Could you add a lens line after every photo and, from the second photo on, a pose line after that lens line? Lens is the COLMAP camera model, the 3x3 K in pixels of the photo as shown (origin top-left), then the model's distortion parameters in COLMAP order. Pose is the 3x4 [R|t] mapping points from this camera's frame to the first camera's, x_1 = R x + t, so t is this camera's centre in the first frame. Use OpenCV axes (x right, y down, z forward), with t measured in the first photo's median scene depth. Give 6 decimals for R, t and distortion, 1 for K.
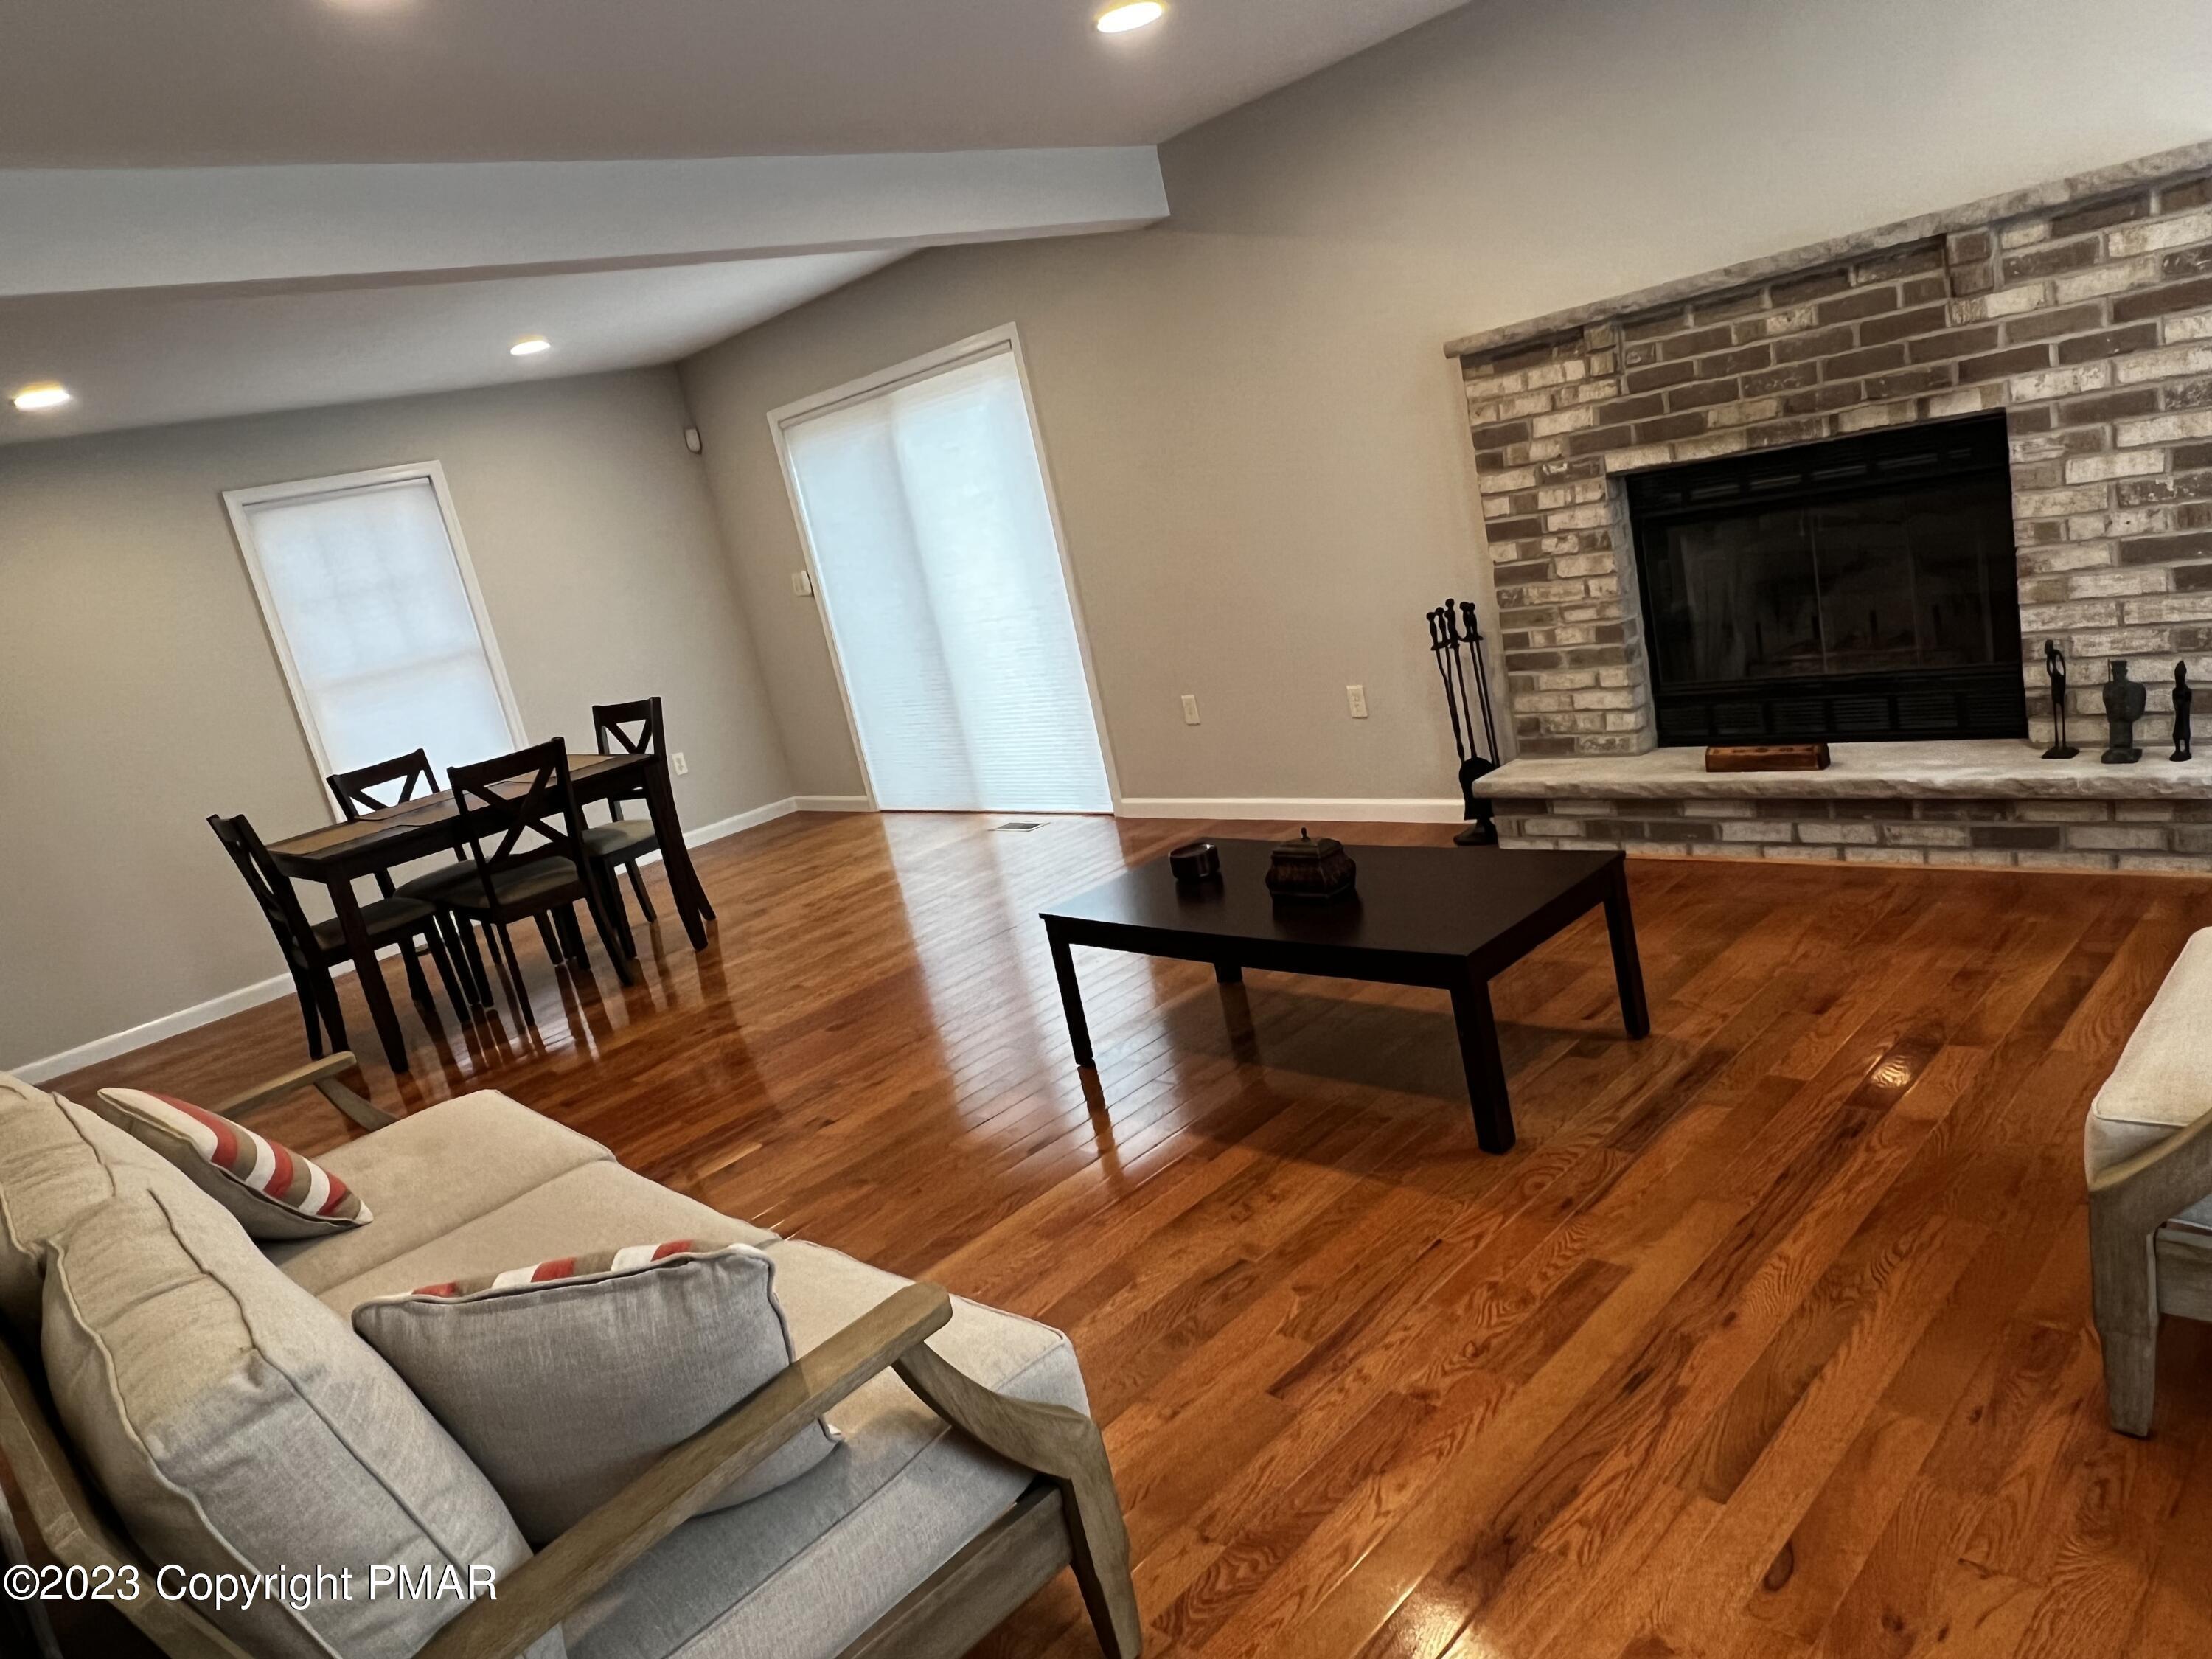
lens RADIAL K [[1455.4, 0, 1094.7], [0, 1455.4, 839.5], [0, 0, 1]] dist [-0.001174, -0.001593]
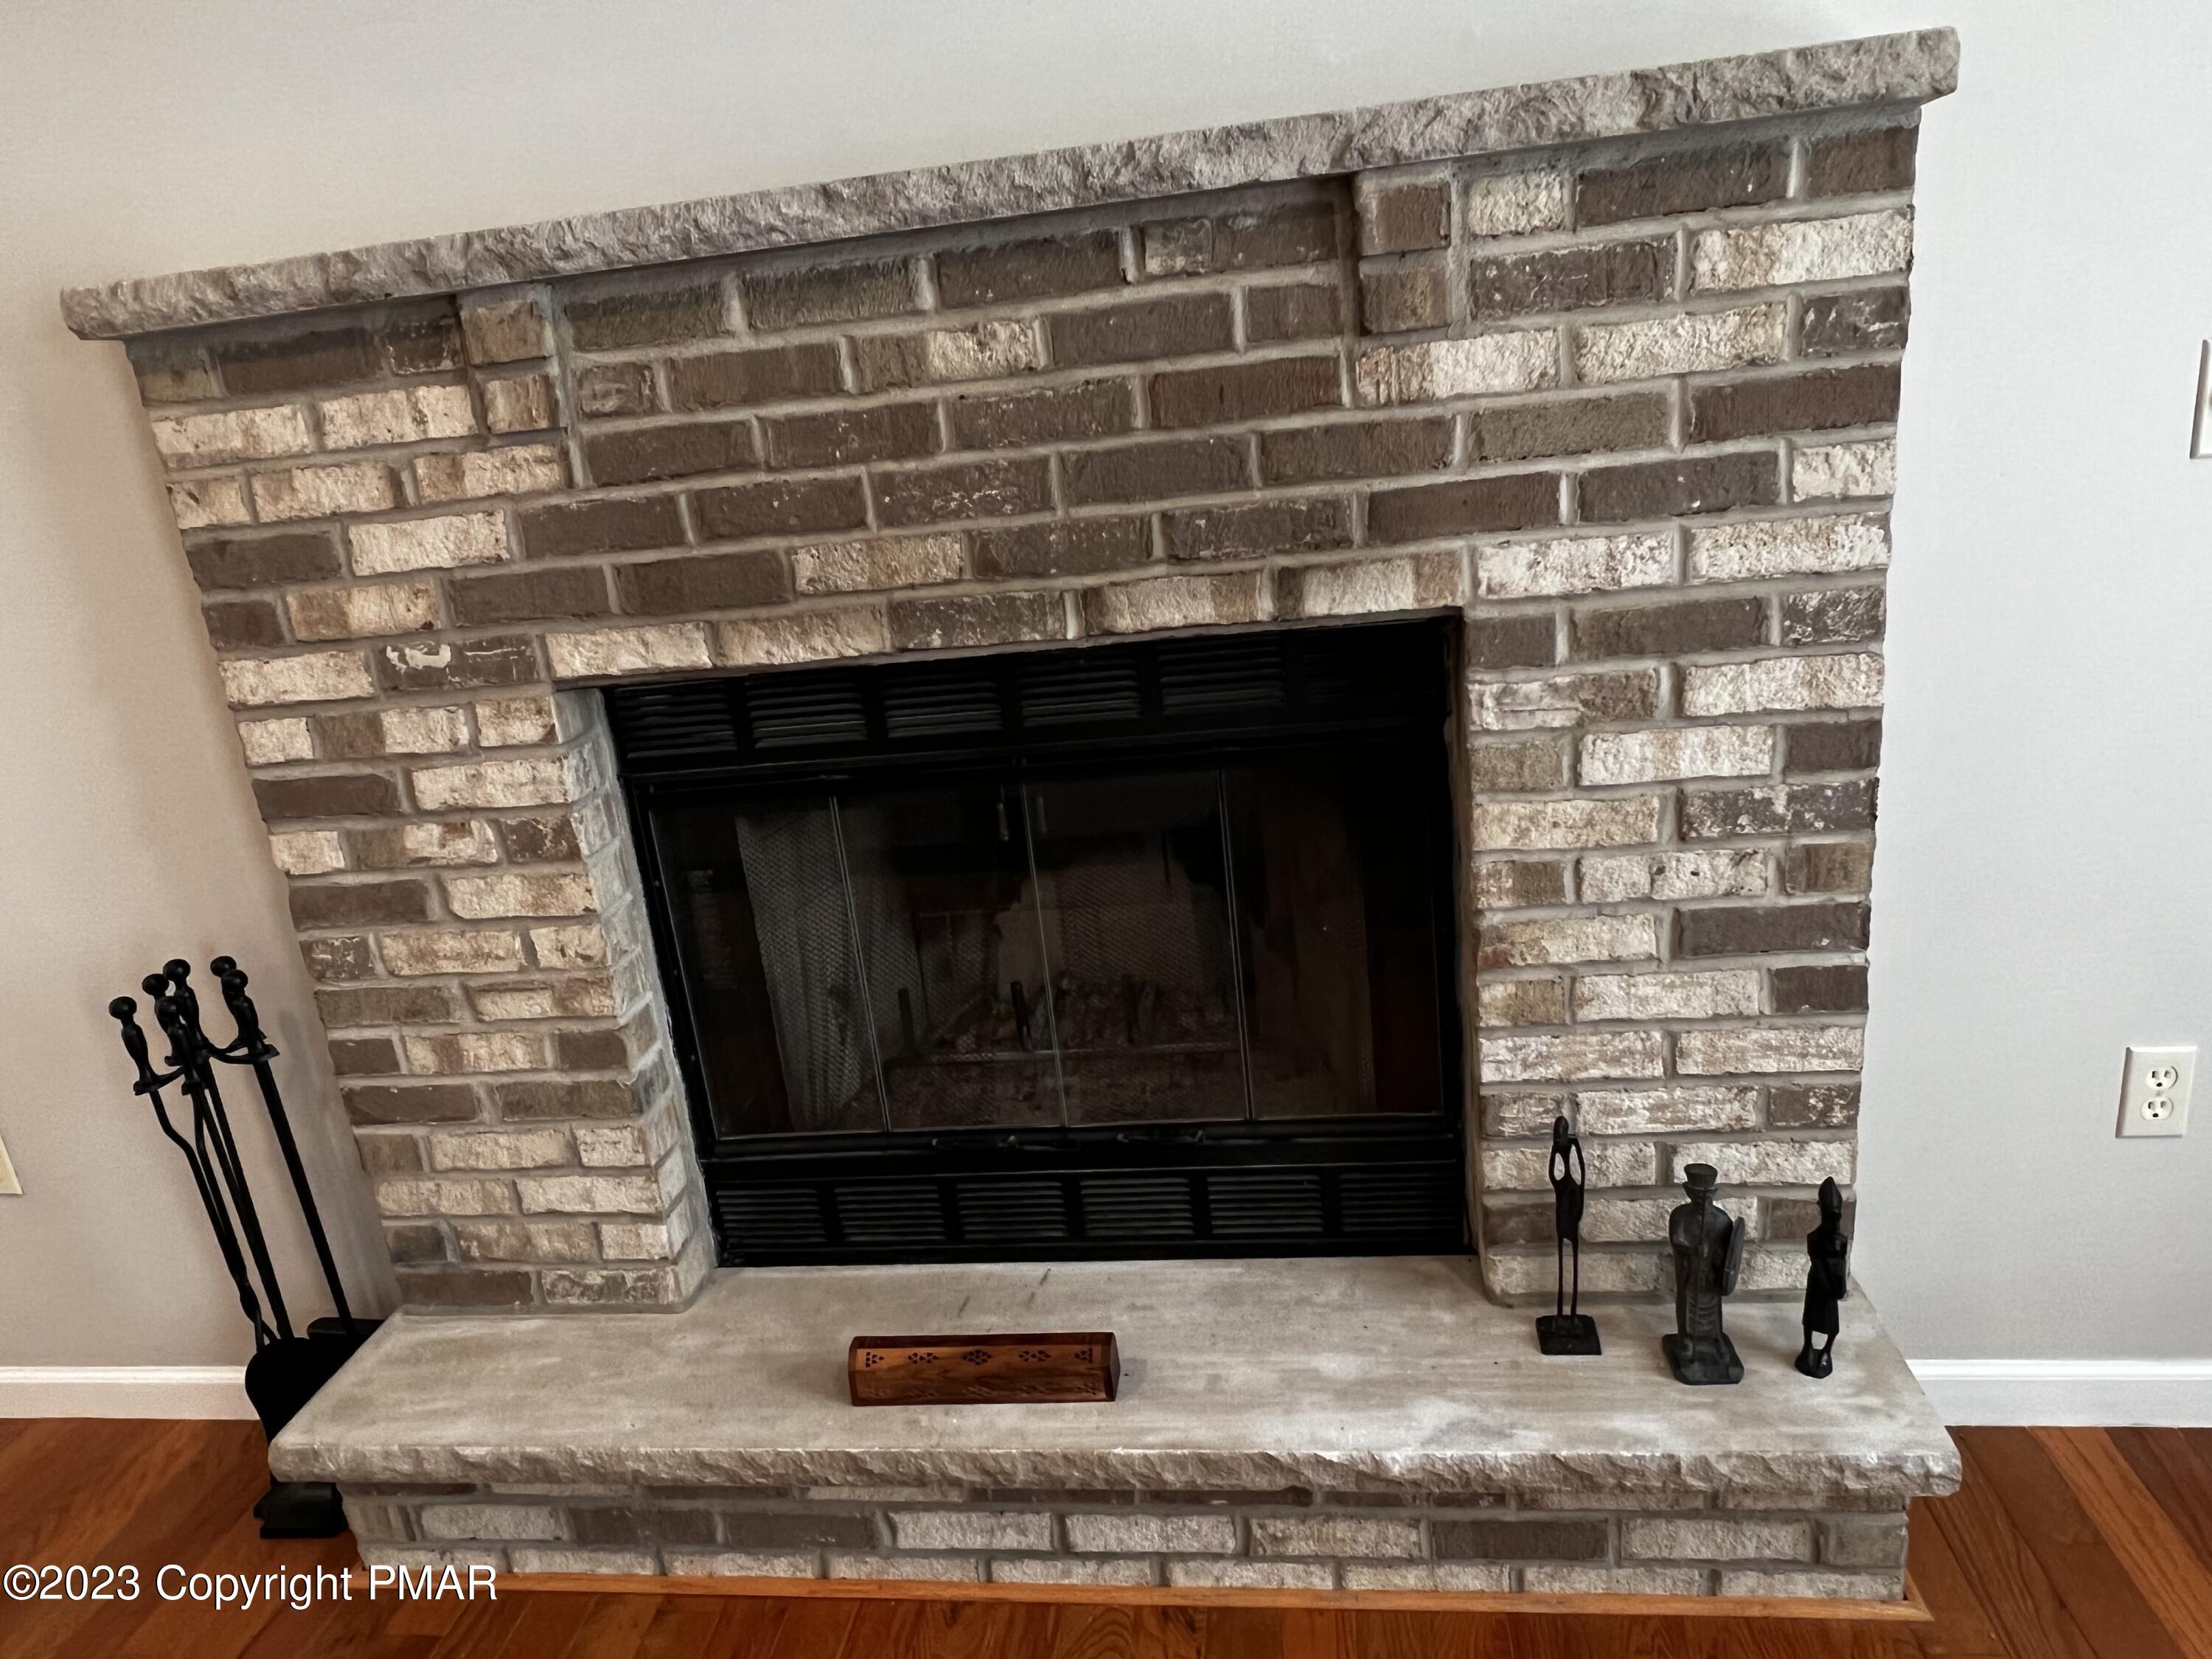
lens RADIAL K [[1441.7, 0, 1093.3], [0, 1441.7, 840.0], [0, 0, 1]] dist [0.001061, -0.003916]
pose [[0.780789, -0.059601, 0.621946, 0.249785], [0.086167, 0.996200, -0.012708, -0.216474], [-0.618825, 0.063513, 0.782957, 0.686408]]
